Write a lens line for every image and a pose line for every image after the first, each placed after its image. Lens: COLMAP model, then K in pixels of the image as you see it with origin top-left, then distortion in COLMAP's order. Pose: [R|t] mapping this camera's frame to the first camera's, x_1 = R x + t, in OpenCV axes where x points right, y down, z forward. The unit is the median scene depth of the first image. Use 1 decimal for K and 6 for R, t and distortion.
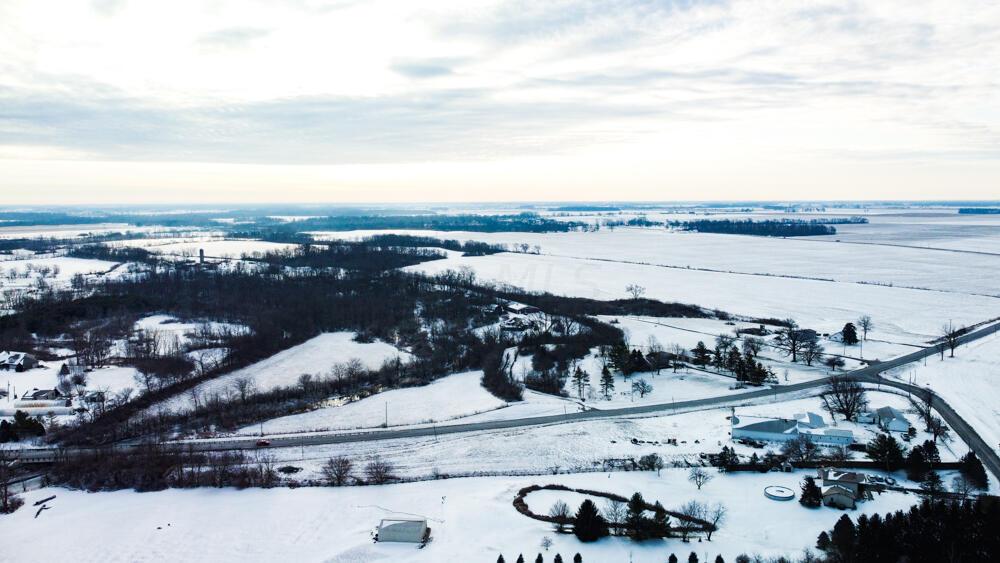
lens RADIAL K [[745.0, 0, 499.2], [0, 745.0, 294.0], [0, 0, 1]] dist [0.000276, -0.005861]
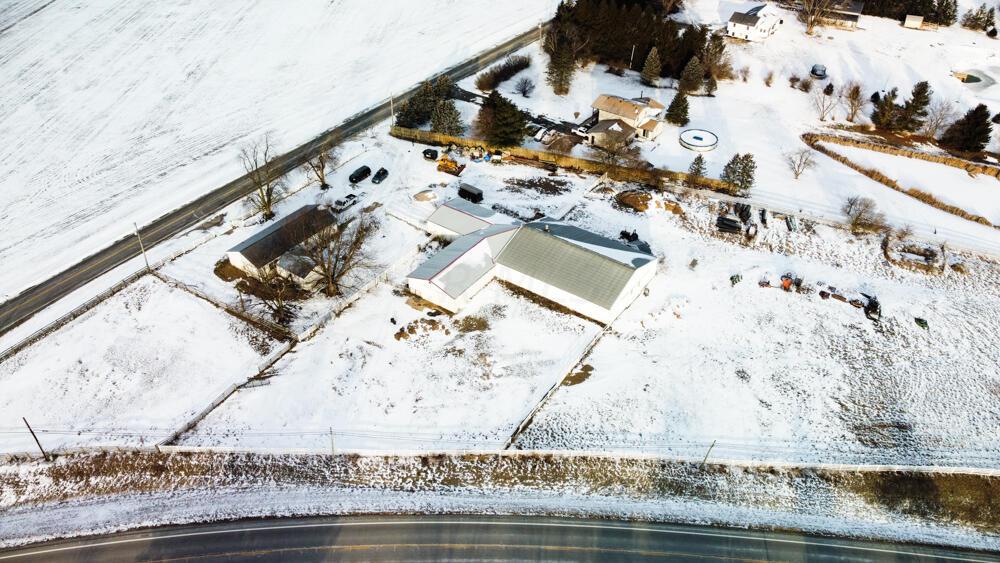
lens RADIAL K [[745.0, 0, 499.2], [0, 745.0, 294.0], [0, 0, 1]] dist [0.000276, -0.005861]
pose [[-0.954741, -0.181808, 0.235404, 0.195374], [0.045098, 0.693804, 0.718751, -0.097783], [-0.293999, 0.696837, -0.654204, 0.900215]]
